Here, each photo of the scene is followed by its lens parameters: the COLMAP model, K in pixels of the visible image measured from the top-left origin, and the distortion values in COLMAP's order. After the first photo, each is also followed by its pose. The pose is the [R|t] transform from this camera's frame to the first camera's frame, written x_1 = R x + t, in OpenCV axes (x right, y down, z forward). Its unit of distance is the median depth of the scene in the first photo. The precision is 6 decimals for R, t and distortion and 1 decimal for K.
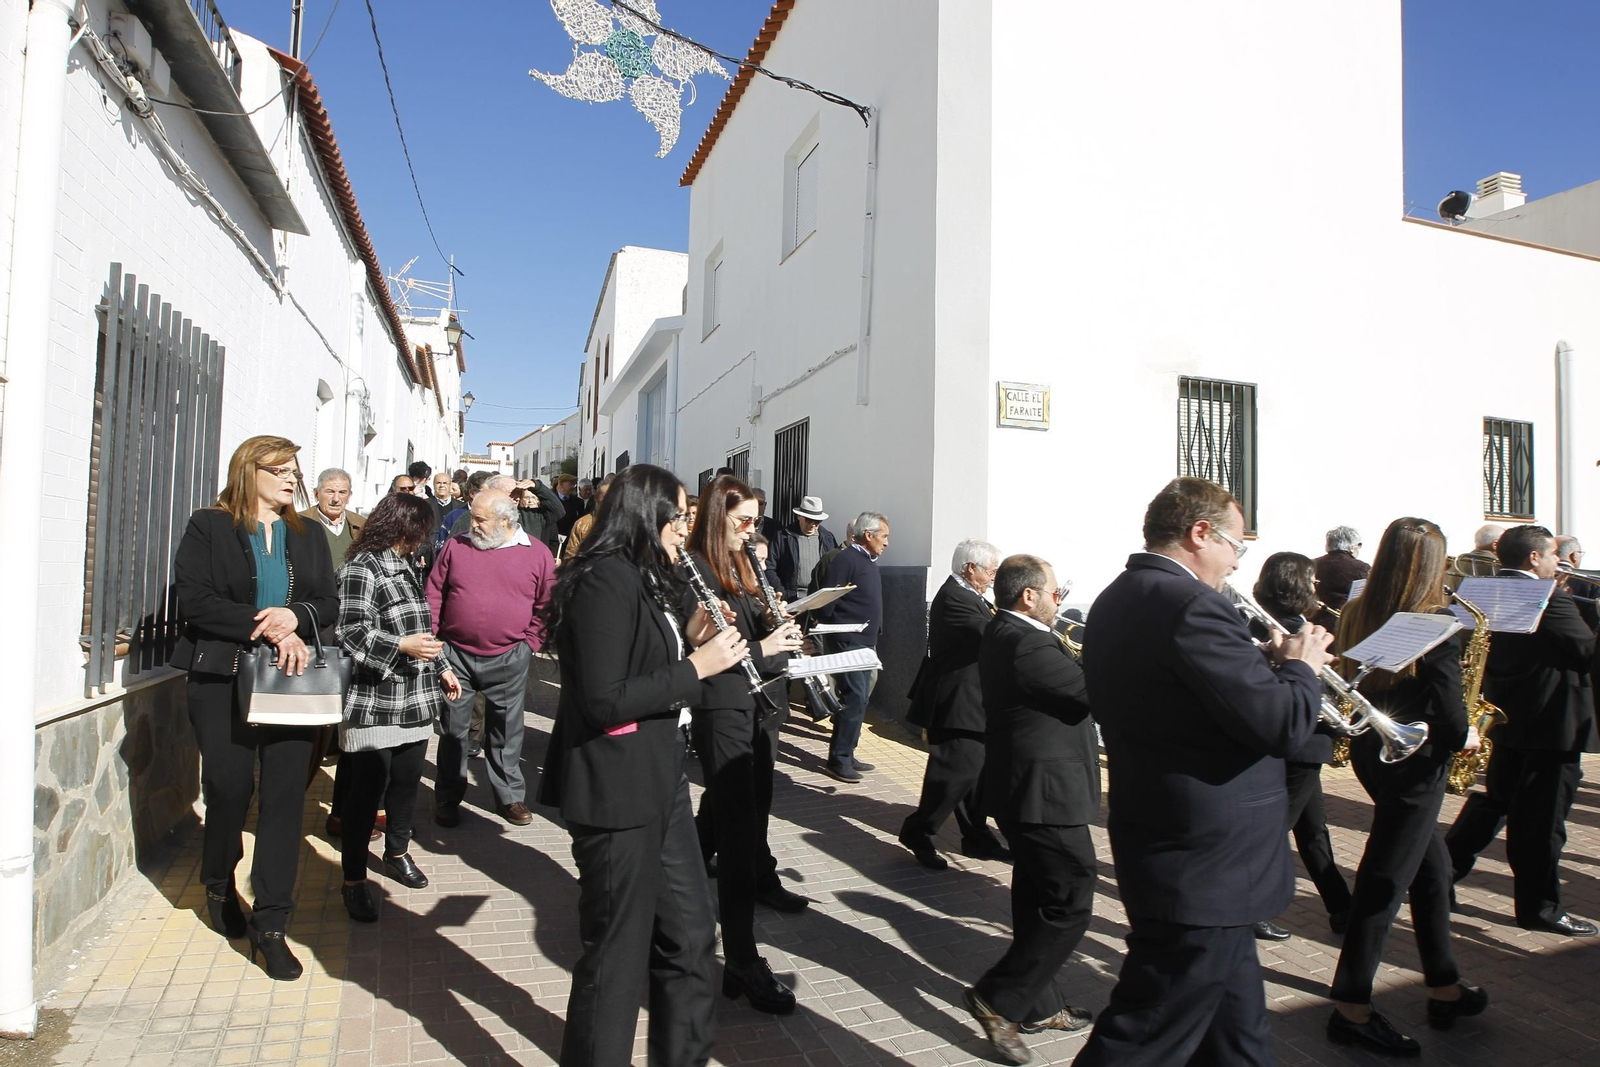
lens RADIAL K [[942.2, 0, 799.7], [0, 942.2, 540.0], [0, 0, 1]] dist [-0.069124, 0.031387]
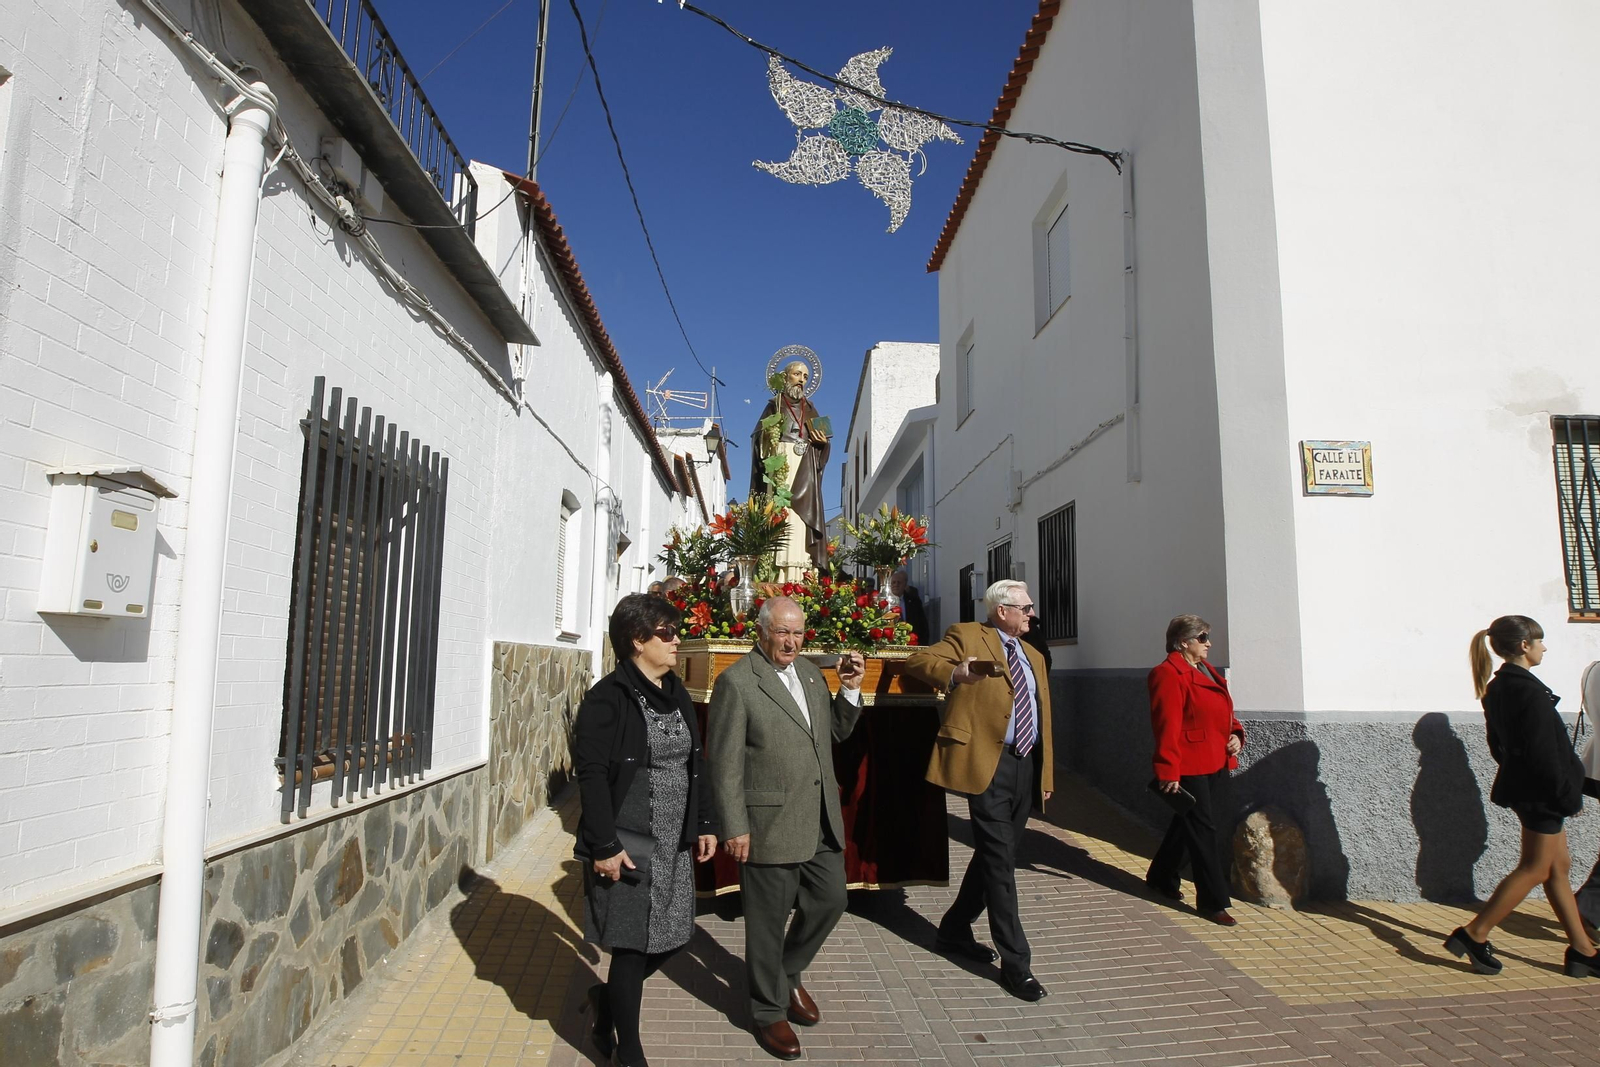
lens RADIAL K [[970.4, 0, 798.7], [0, 970.4, 539.1], [0, 0, 1]] dist [-0.073140, 0.043609]
pose [[0.959757, -0.050452, -0.276264, 0.013568], [0.021487, 0.994039, -0.106886, -0.002473], [0.280010, 0.096648, 0.955120, 0.079054]]
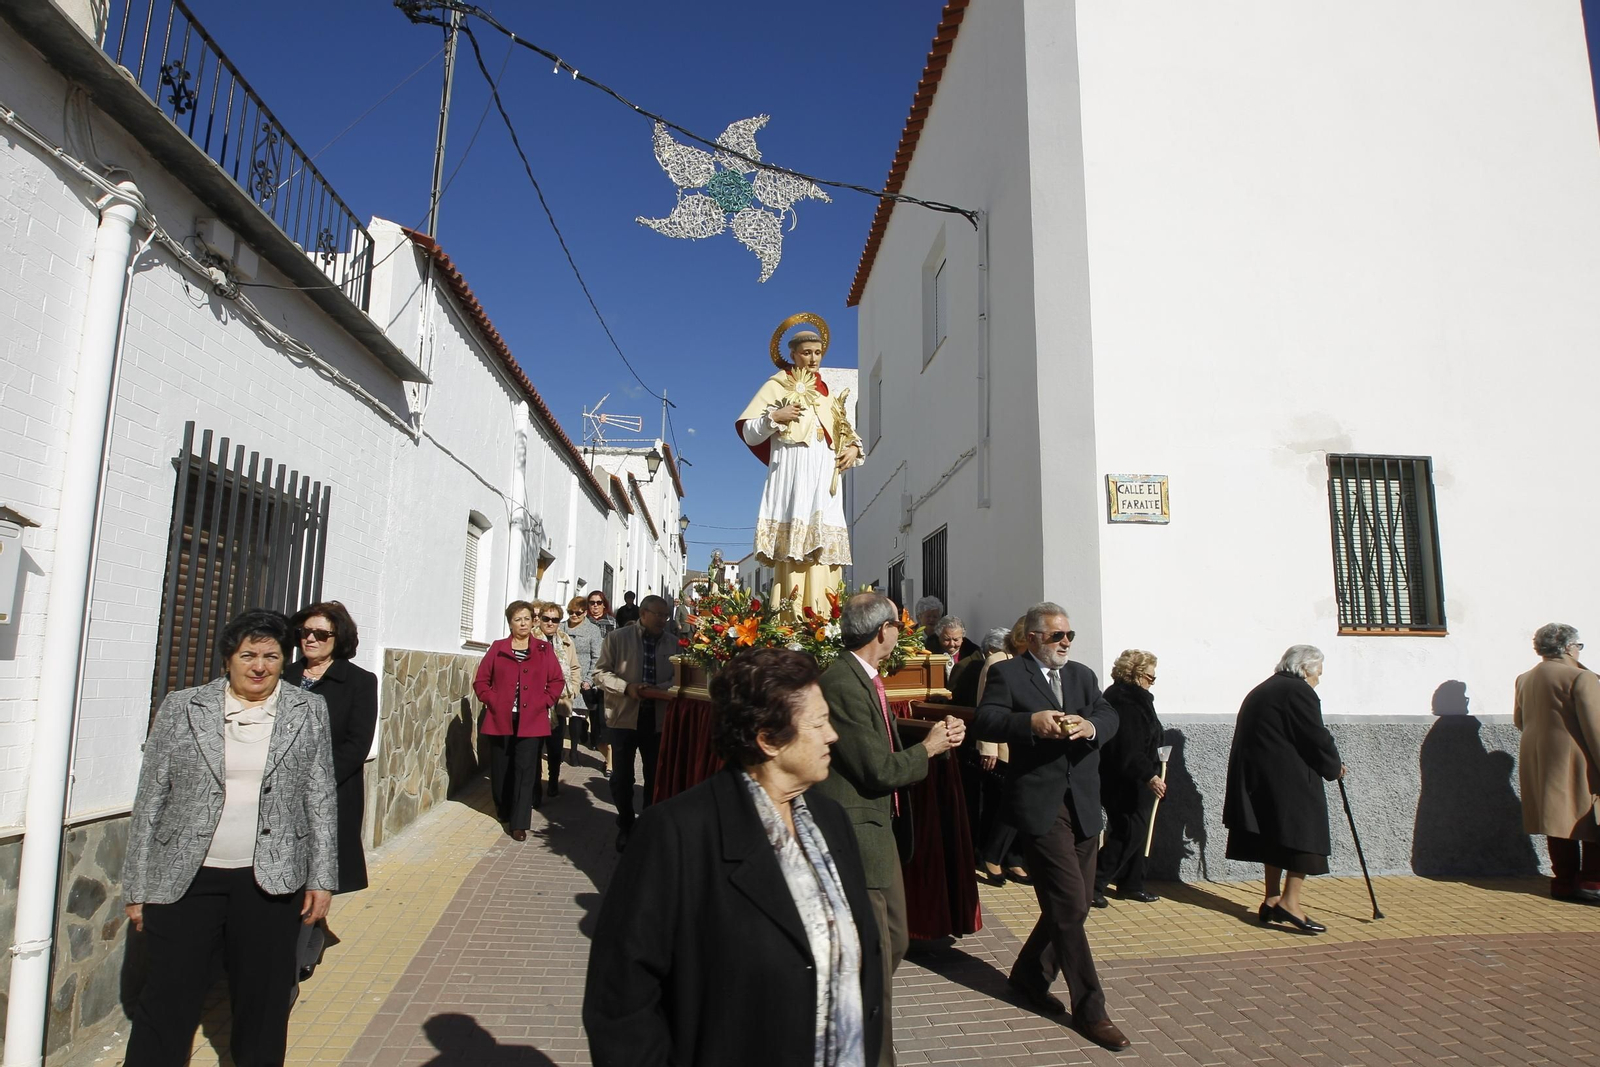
lens RADIAL K [[942.2, 0, 799.7], [0, 942.2, 540.0], [0, 0, 1]] dist [-0.069124, 0.031387]
pose [[0.969258, -0.047847, -0.241351, 0.134028], [0.018950, 0.992513, -0.120659, 0.002637], [0.245317, 0.112376, 0.962908, 0.032916]]
